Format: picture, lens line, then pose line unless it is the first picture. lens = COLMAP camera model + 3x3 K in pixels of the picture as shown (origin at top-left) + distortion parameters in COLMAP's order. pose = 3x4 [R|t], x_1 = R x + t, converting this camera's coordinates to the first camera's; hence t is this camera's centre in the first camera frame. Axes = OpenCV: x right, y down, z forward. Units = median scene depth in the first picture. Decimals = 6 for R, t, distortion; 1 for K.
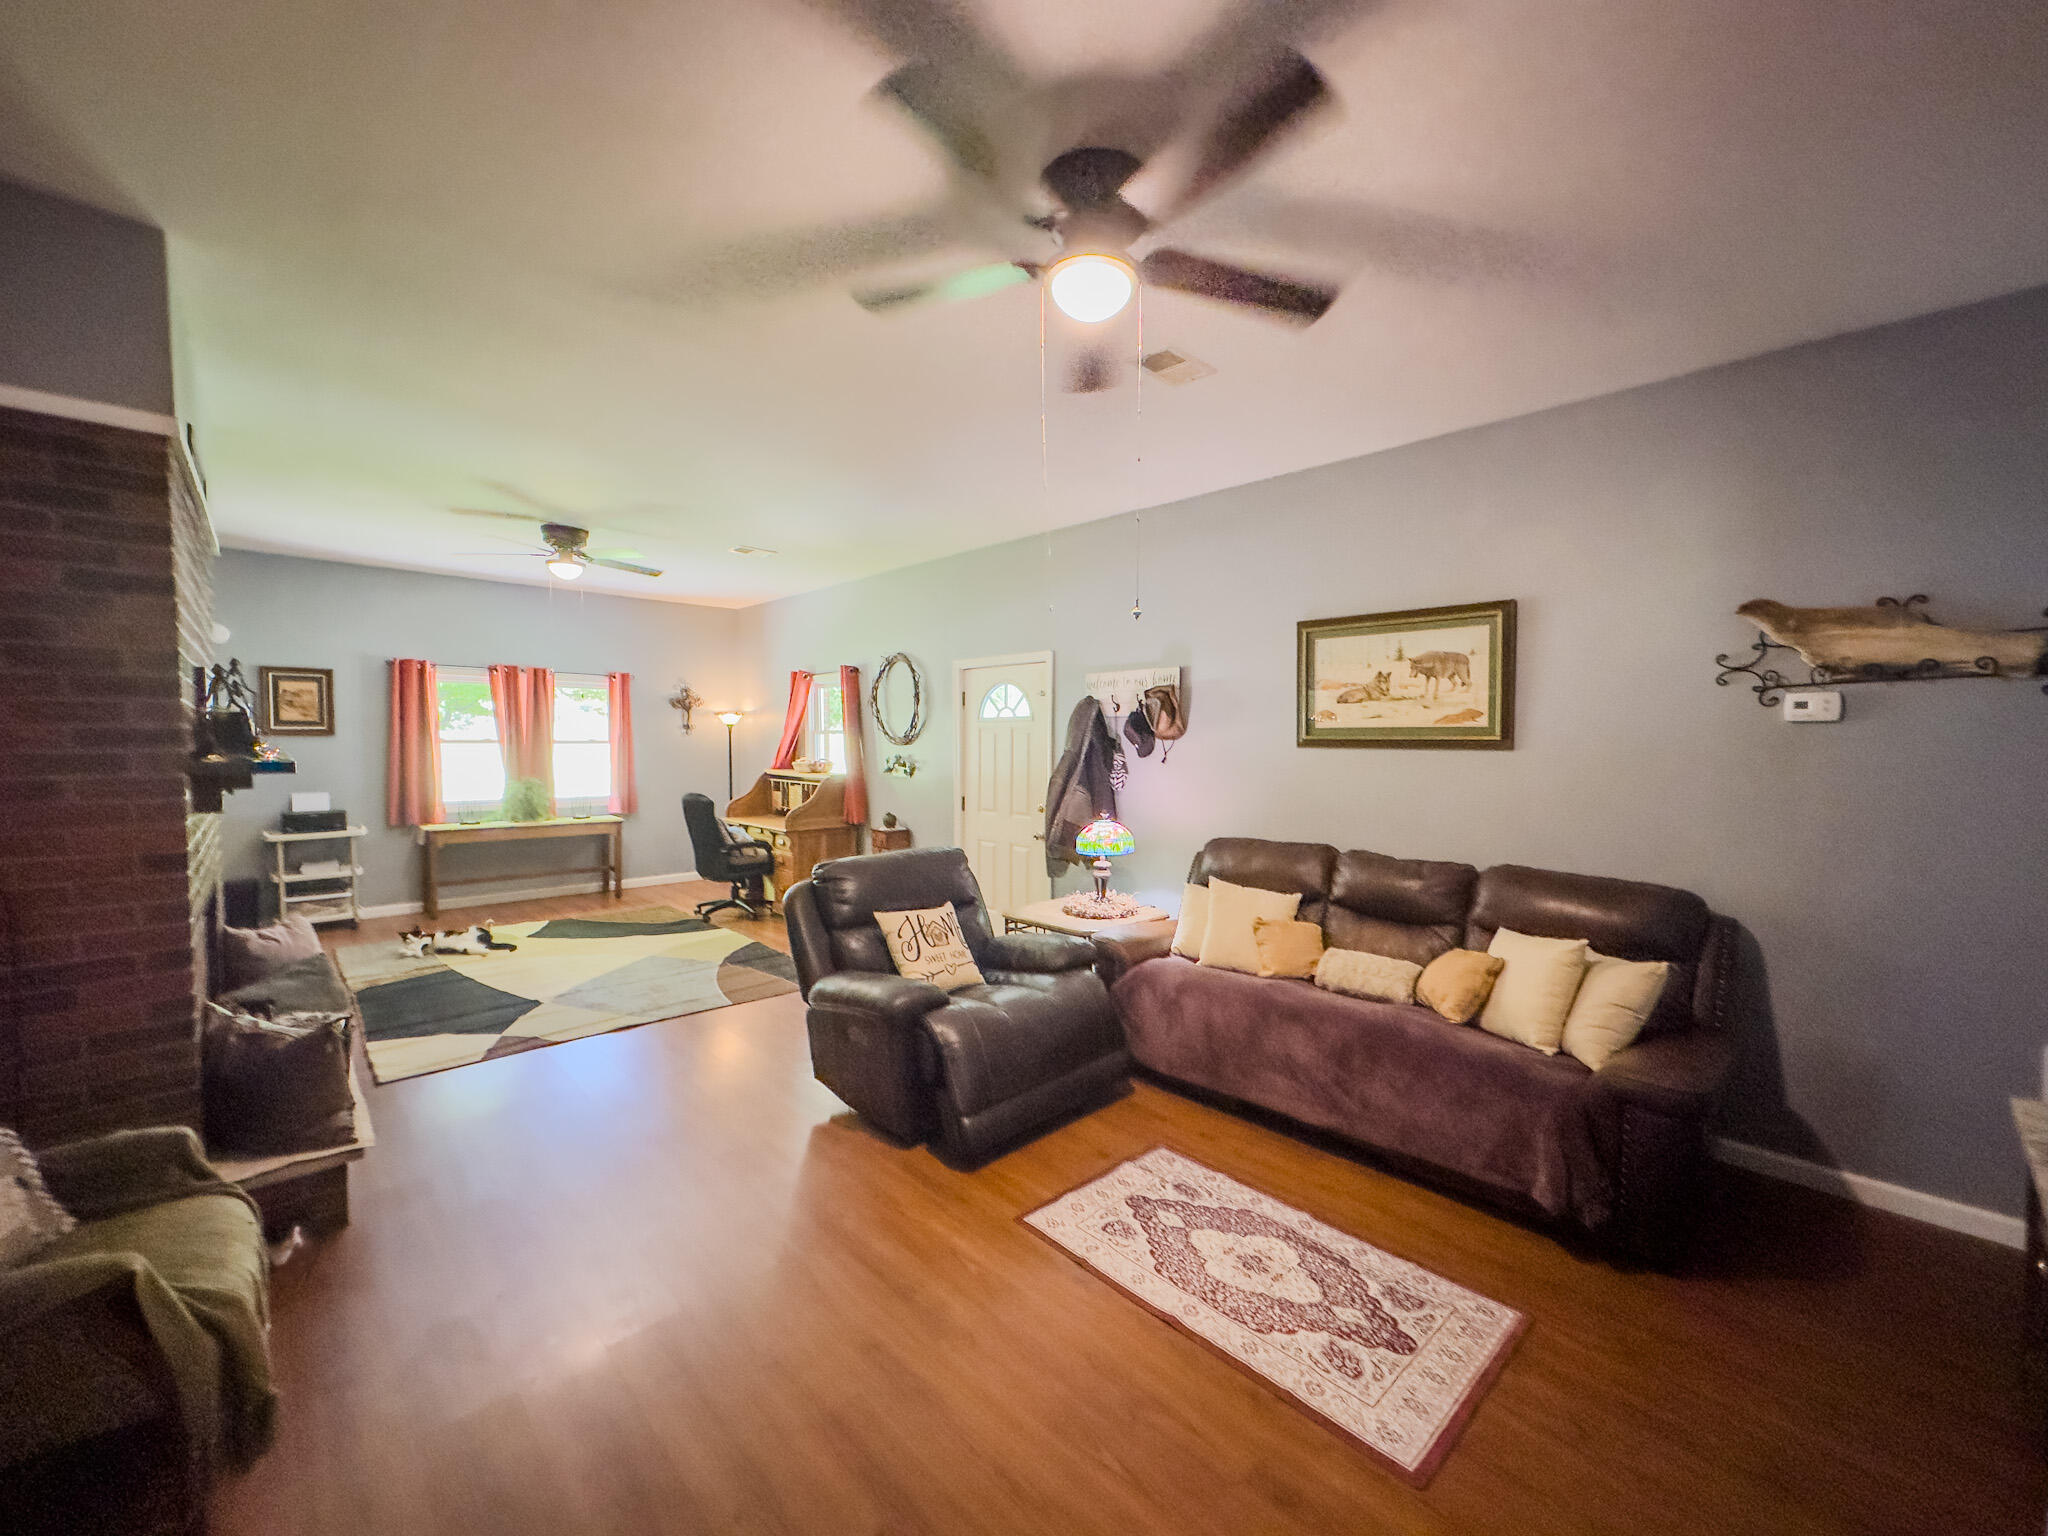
lens RADIAL K [[818.2, 0, 1030.2], [0, 818.2, 773.9], [0, 0, 1]] dist [-0.000402, -0.000221]
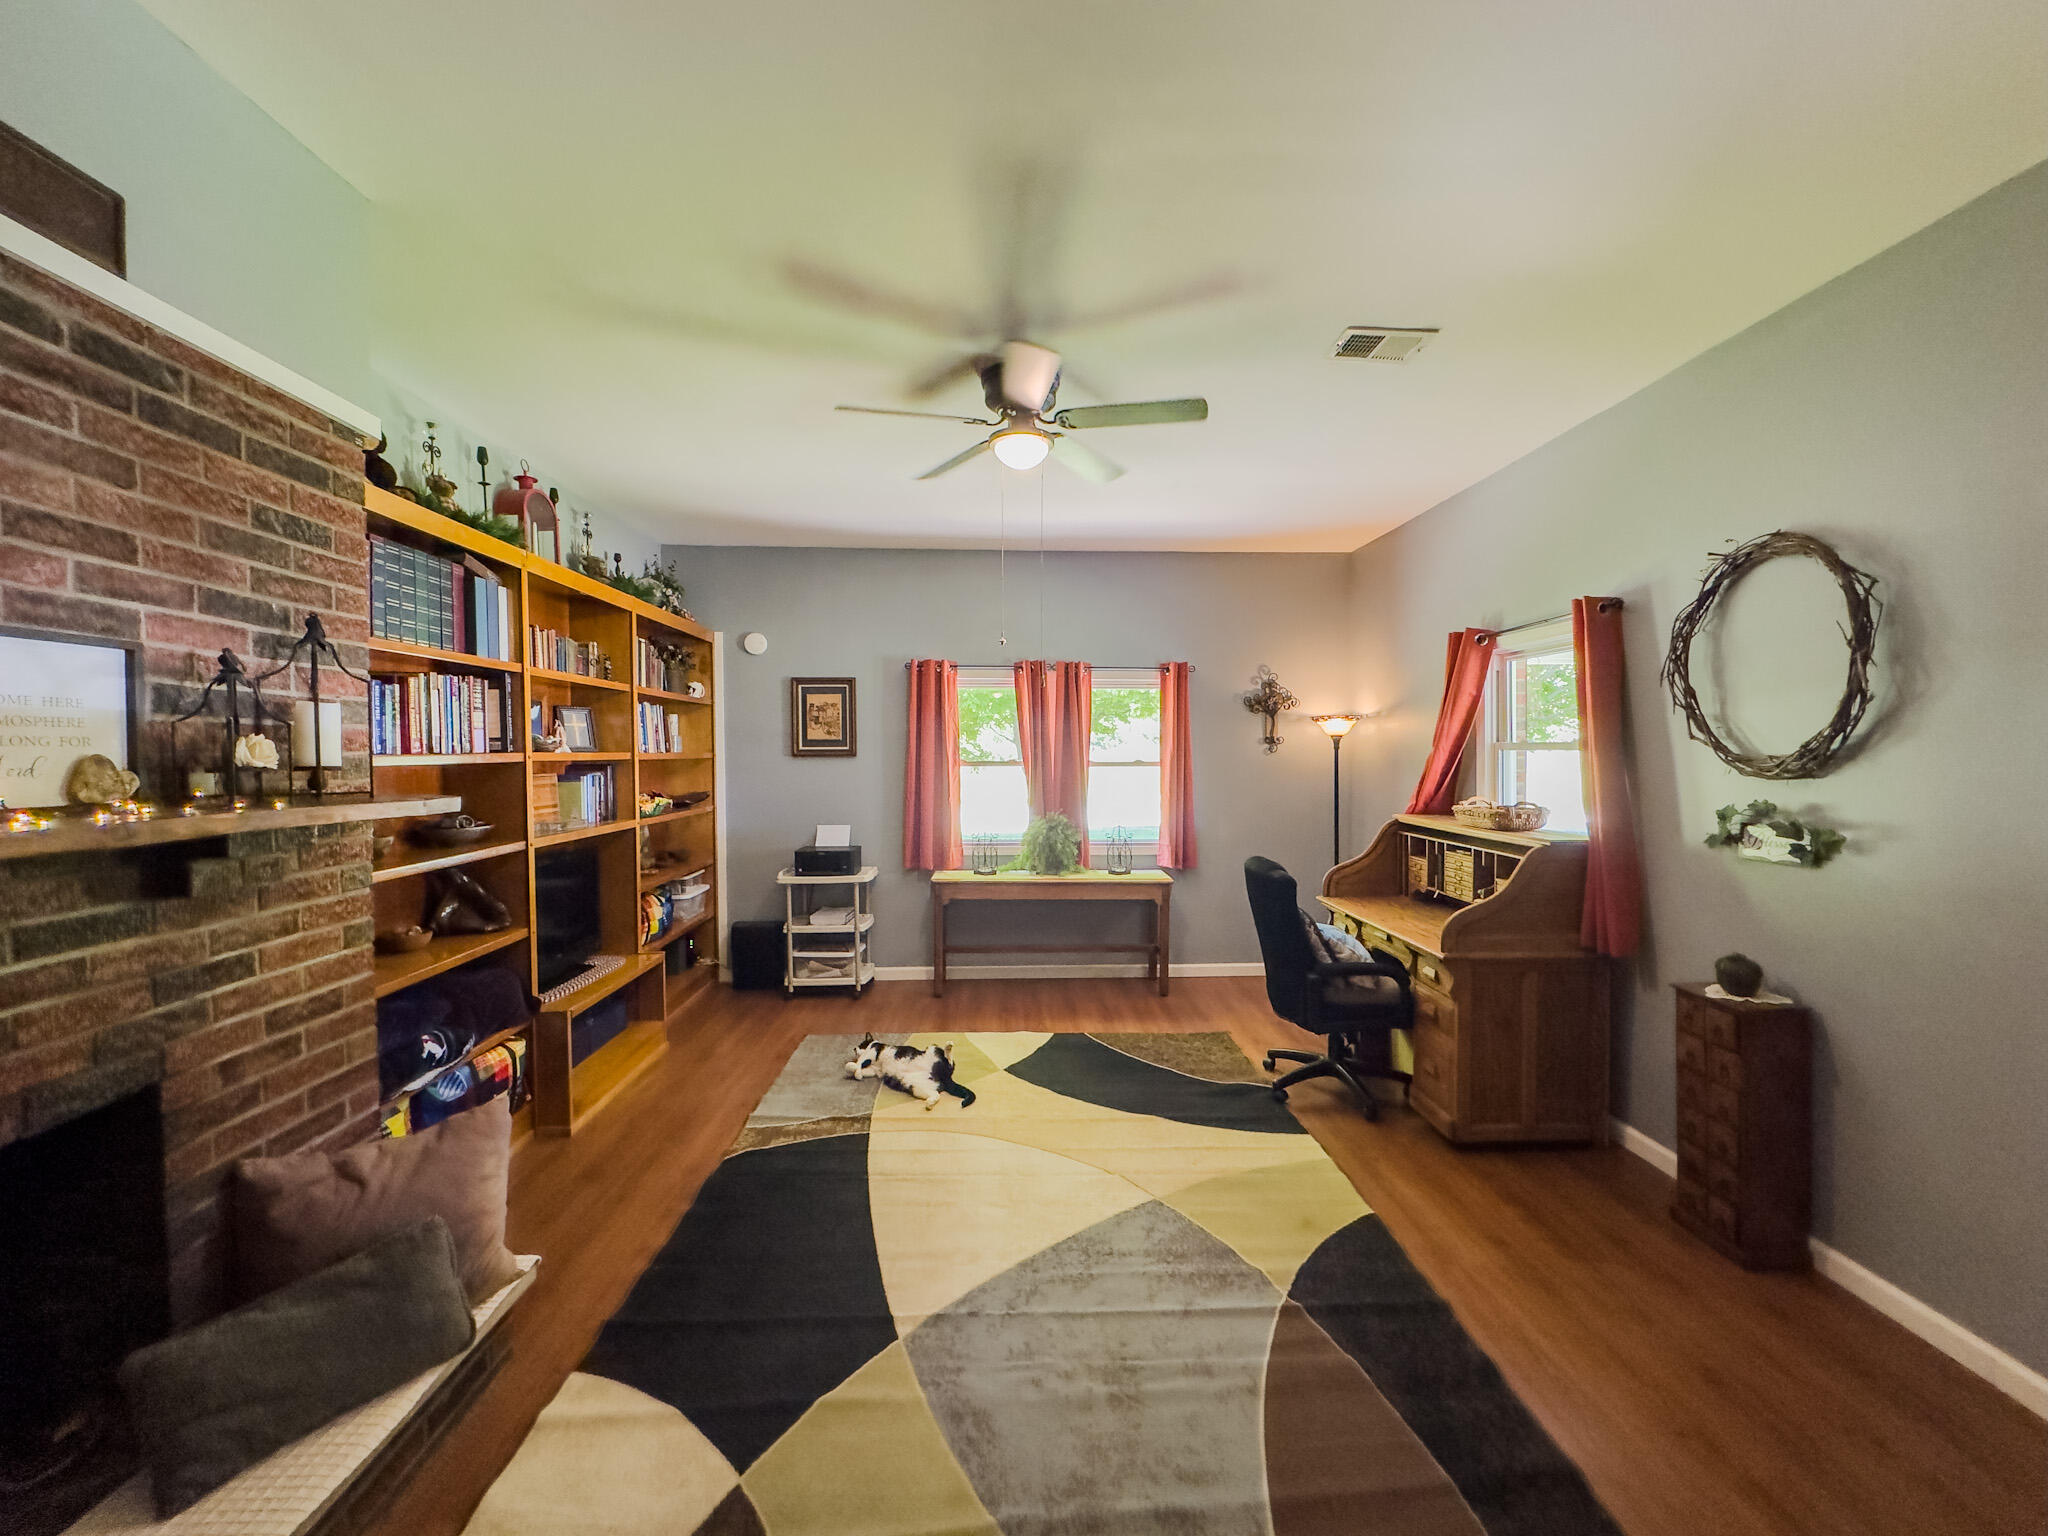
lens RADIAL K [[818.2, 0, 1022.0], [0, 818.2, 767.5], [0, 0, 1]] dist [-0.000402, -0.000221]
pose [[0.742741, 0.005926, -0.669553, -0.178906], [-0.023213, 0.999588, -0.016904, -0.027852], [0.669176, 0.028098, 0.742572, 0.528666]]
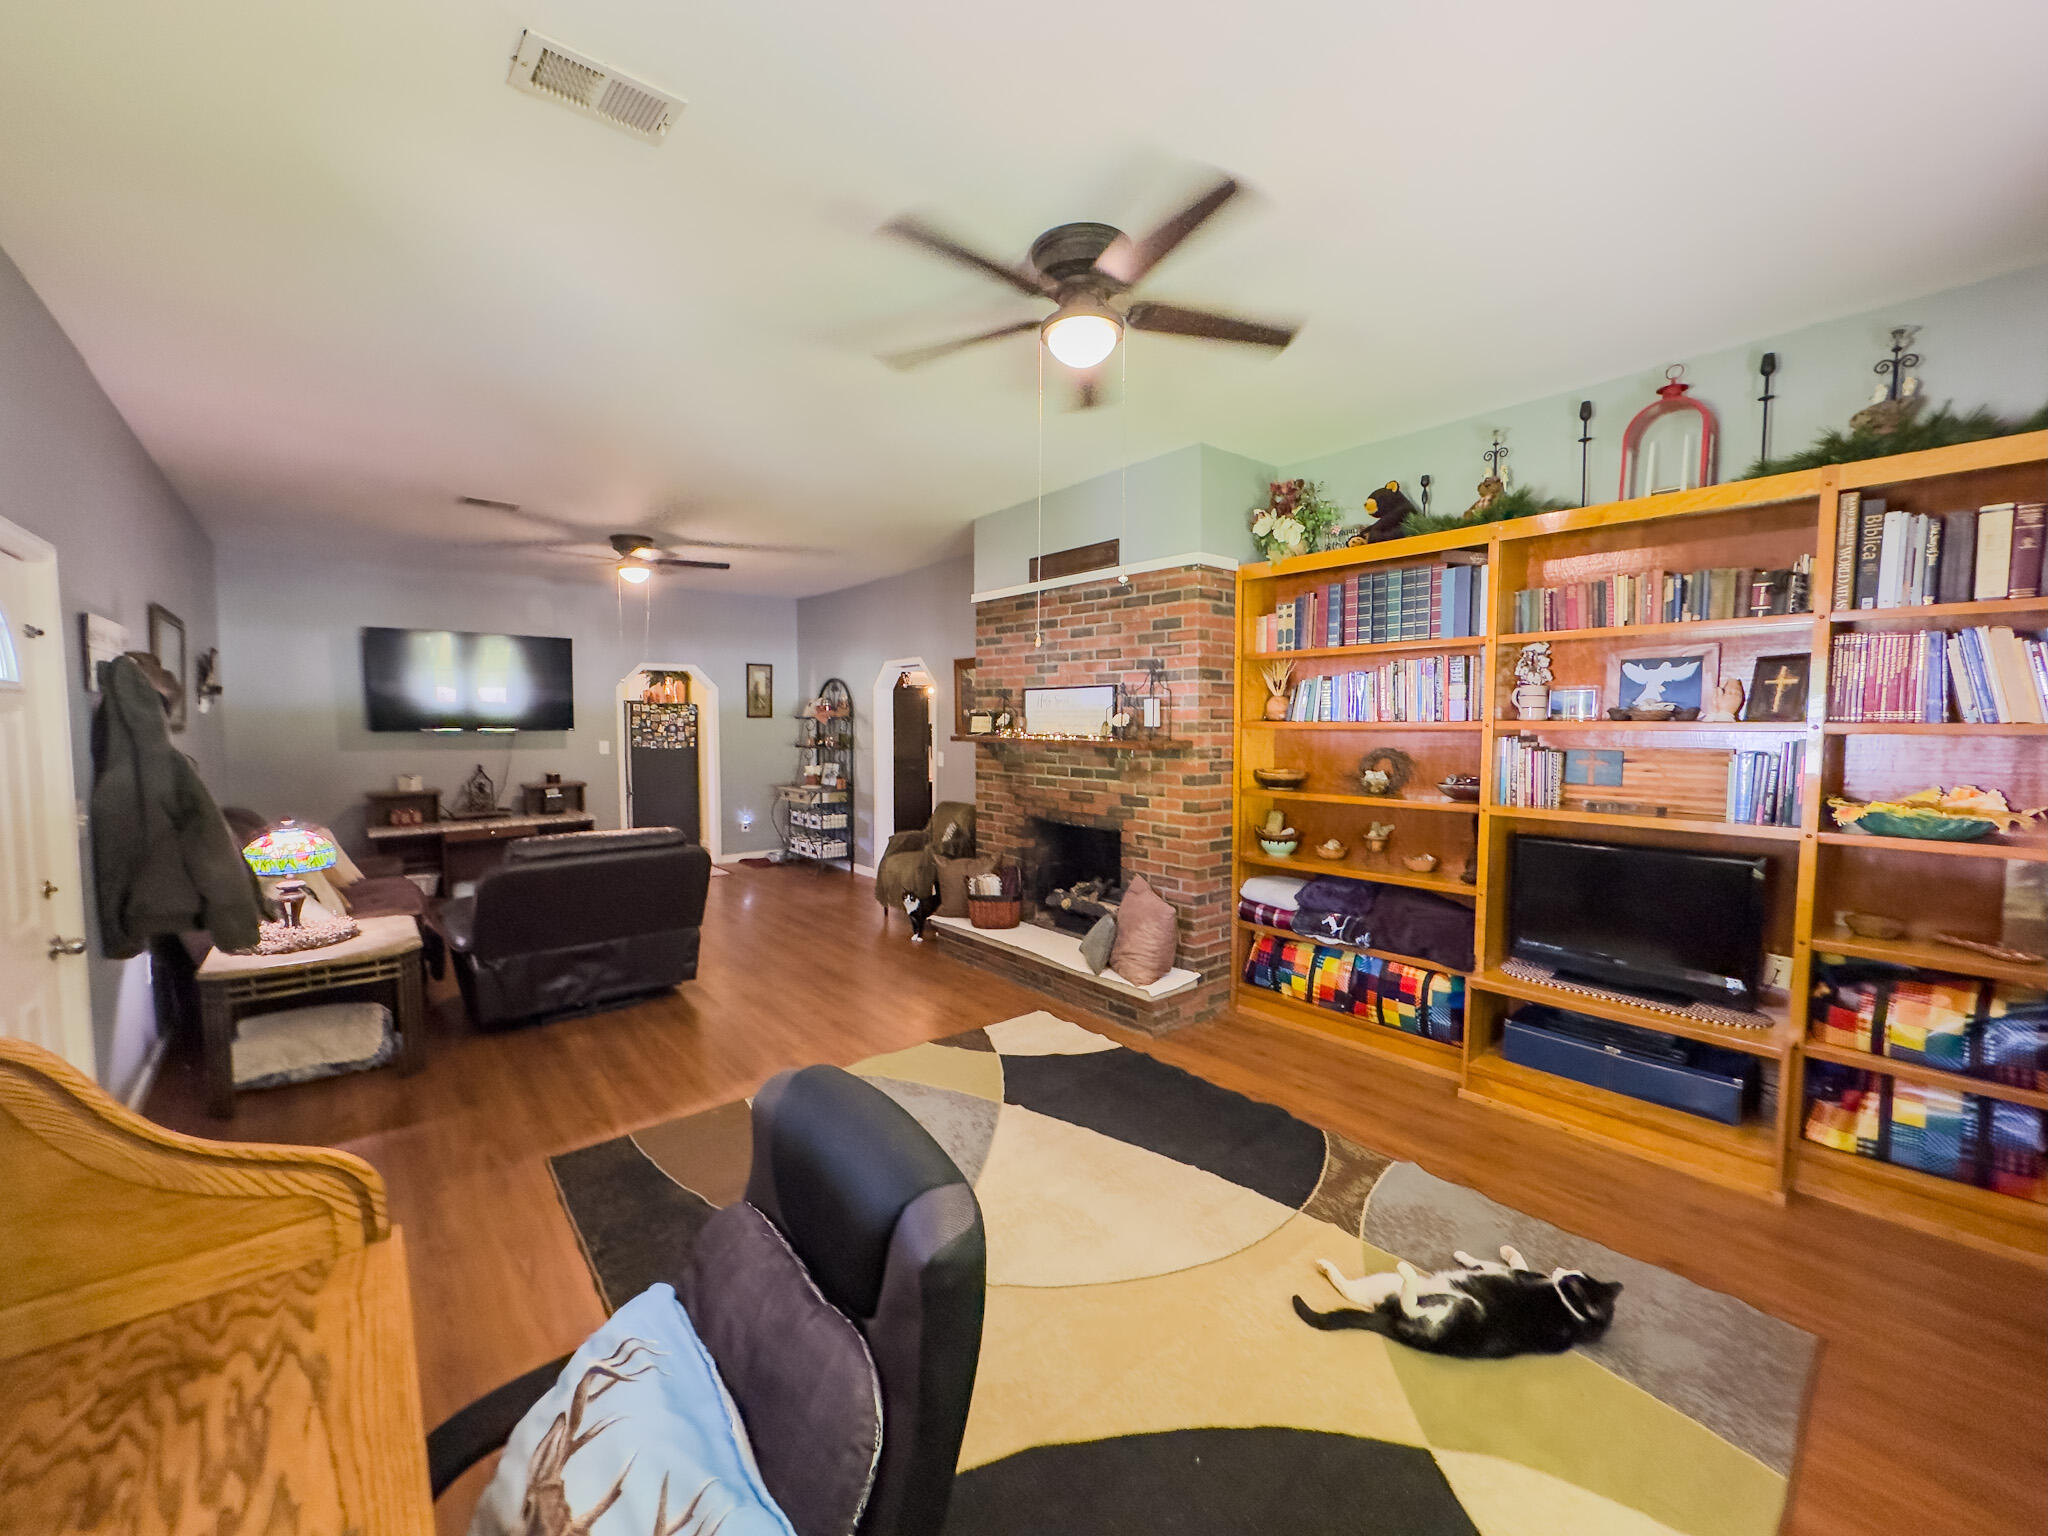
lens RADIAL K [[818.2, 0, 1024.4], [0, 818.2, 771.2], [0, 0, 1]] dist [-0.000402, -0.000221]
pose [[-0.997941, -0.011266, 0.063145, -0.497634], [-0.004163, 0.993755, 0.111505, -0.066597], [-0.064007, 0.111013, -0.991756, 1.276154]]
